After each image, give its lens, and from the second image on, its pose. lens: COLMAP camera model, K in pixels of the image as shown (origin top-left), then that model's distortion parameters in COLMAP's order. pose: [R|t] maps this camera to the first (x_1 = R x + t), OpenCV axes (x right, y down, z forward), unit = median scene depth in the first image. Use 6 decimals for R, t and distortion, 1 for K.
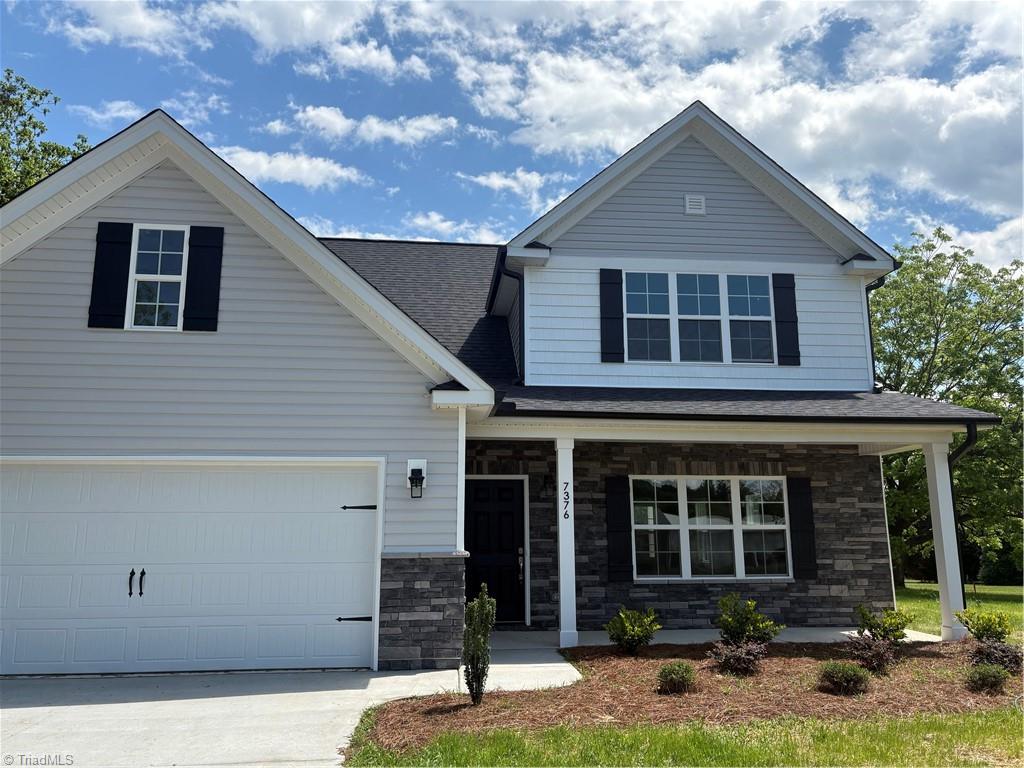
lens RADIAL K [[756.6, 0, 526.6], [0, 756.6, 411.1], [0, 0, 1]] dist [0.079648, -0.003892]
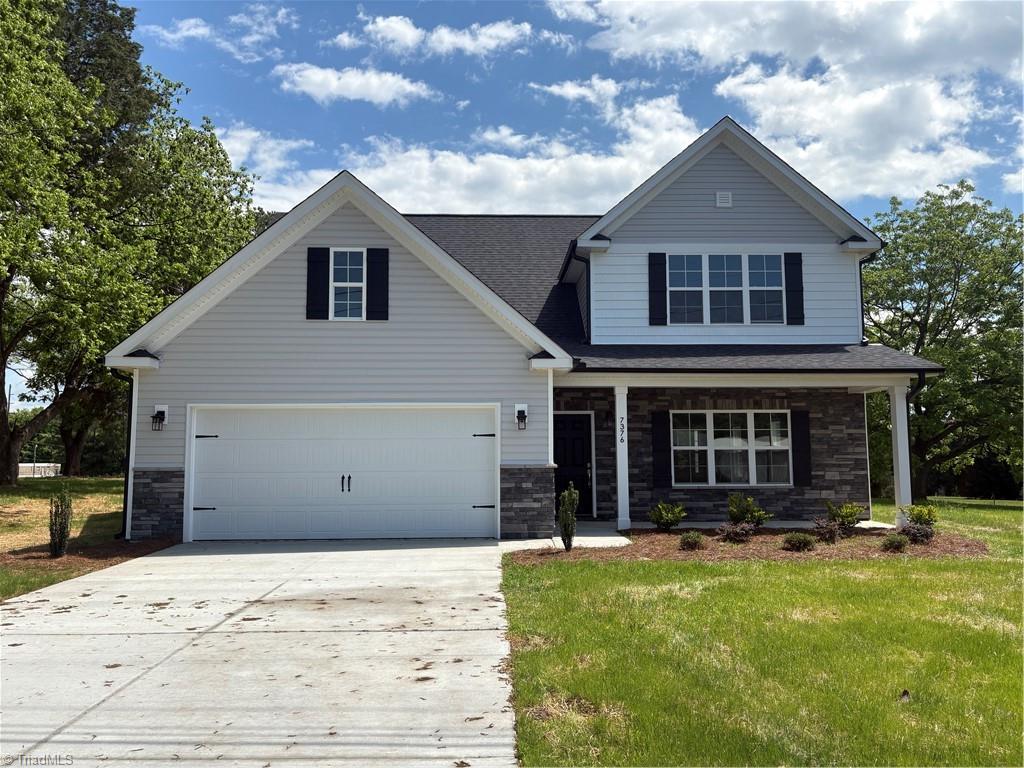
lens RADIAL K [[771.0, 0, 512.0], [0, 771.0, 384.0], [0, 0, 1]] dist [0.015714, -0.002794]
pose [[0.992793, -0.007932, -0.119581, 0.020771], [0.016224, 0.997517, 0.068529, -0.059839], [0.118741, -0.069975, 0.990457, -0.385805]]
